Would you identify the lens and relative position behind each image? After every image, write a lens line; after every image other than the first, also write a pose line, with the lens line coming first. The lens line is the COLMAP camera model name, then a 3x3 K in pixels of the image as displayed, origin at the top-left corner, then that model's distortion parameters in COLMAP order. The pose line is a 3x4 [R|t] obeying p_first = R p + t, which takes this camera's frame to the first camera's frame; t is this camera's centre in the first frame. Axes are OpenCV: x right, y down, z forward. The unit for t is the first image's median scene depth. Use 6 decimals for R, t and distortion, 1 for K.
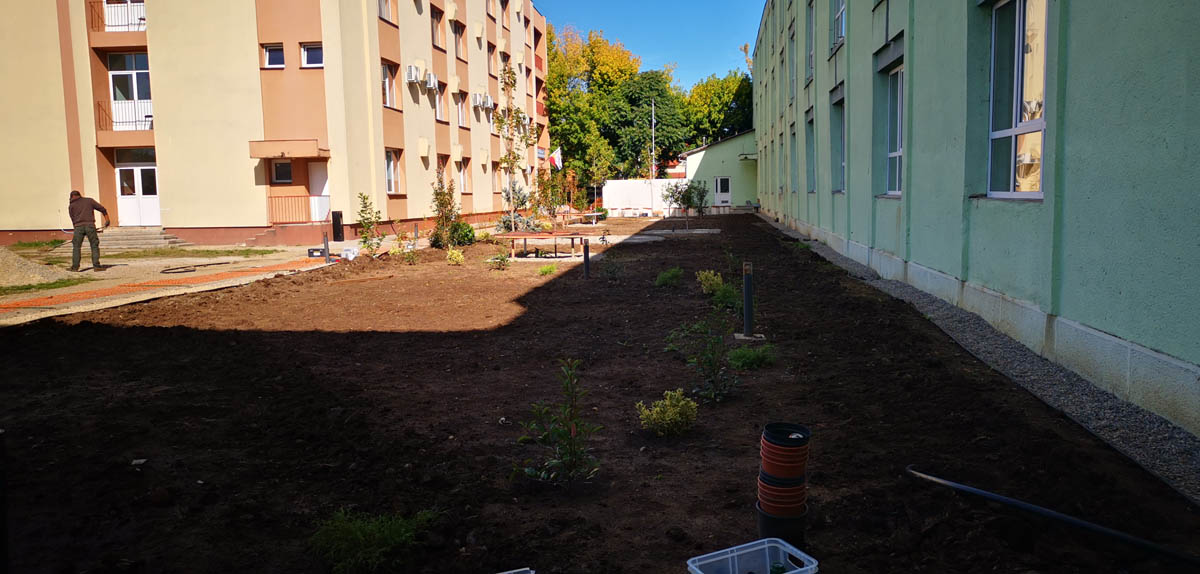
lens RADIAL K [[893.7, 0, 600.2], [0, 893.7, 289.1], [0, 0, 1]] dist [-0.005275, -0.000199]
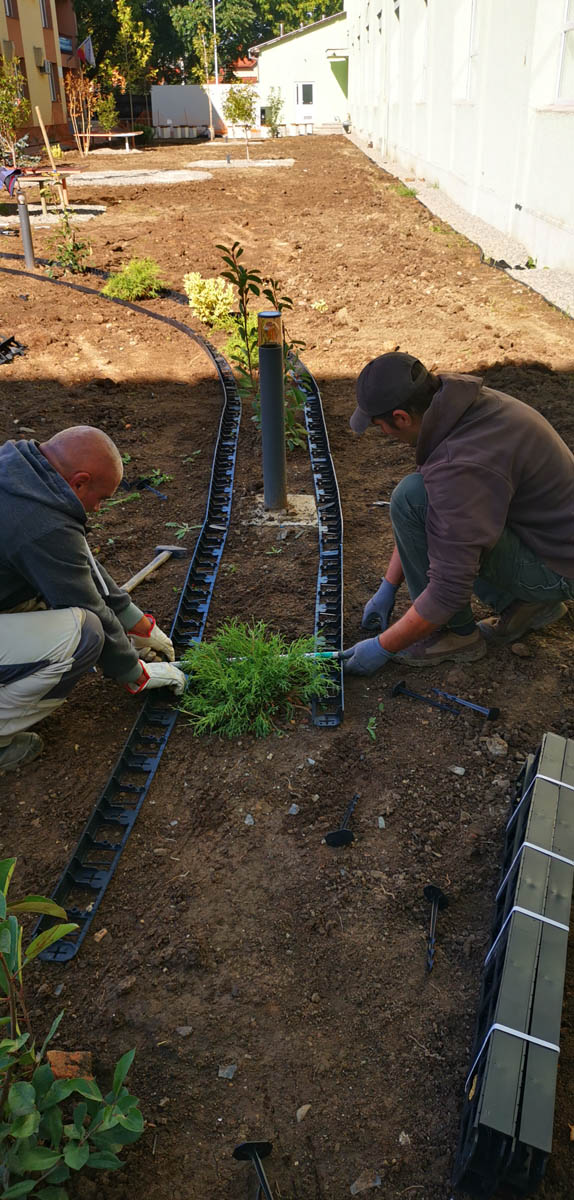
lens RADIAL K [[893.7, 0, 288.5], [0, 893.7, 599.9], [0, 0, 1]] dist [-0.005275, -0.000199]
pose [[0.993714, -0.047963, 0.101150, 0.025438], [0.004974, 0.921591, 0.388130, -0.012164], [-0.111835, -0.385187, 0.916037, 0.125645]]
